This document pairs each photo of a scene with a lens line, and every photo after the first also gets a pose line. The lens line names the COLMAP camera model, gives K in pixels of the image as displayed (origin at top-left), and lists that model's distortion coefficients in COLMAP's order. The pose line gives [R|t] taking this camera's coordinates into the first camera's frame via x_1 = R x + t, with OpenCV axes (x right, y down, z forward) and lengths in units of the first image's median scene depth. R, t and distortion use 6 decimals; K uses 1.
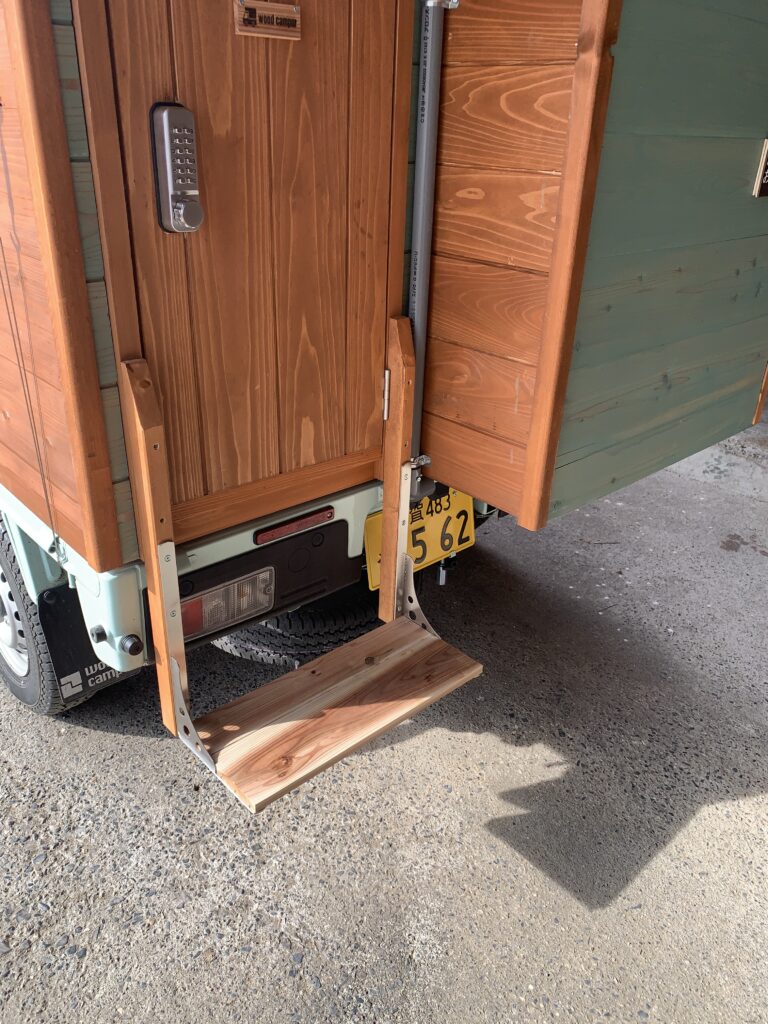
lens RADIAL K [[786.7, 0, 389.8], [0, 786.7, 508.7], [0, 0, 1]] dist [0.010021, 0.010530]
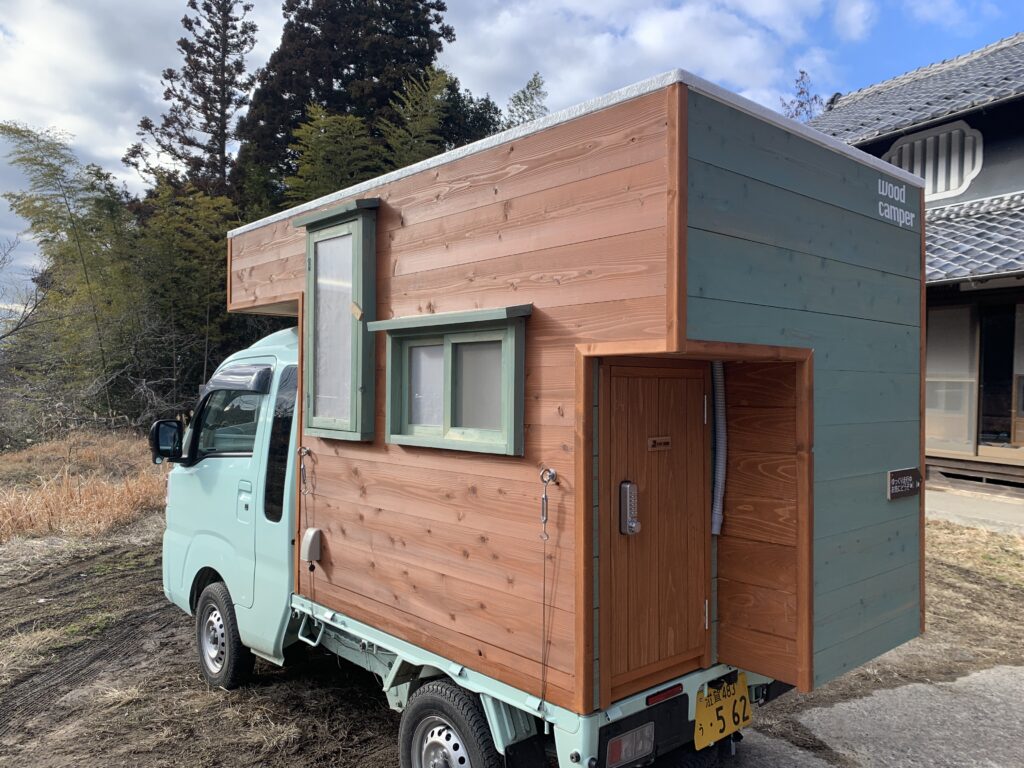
lens RADIAL K [[786.7, 0, 519.3], [0, 786.7, 377.1], [0, 0, 1]] dist [0.010021, 0.010530]
pose [[0.999415, -0.032536, -0.010550, -0.433226], [0.024169, 0.890034, -0.455253, 0.196617], [0.024202, 0.454731, 0.890300, -0.924001]]
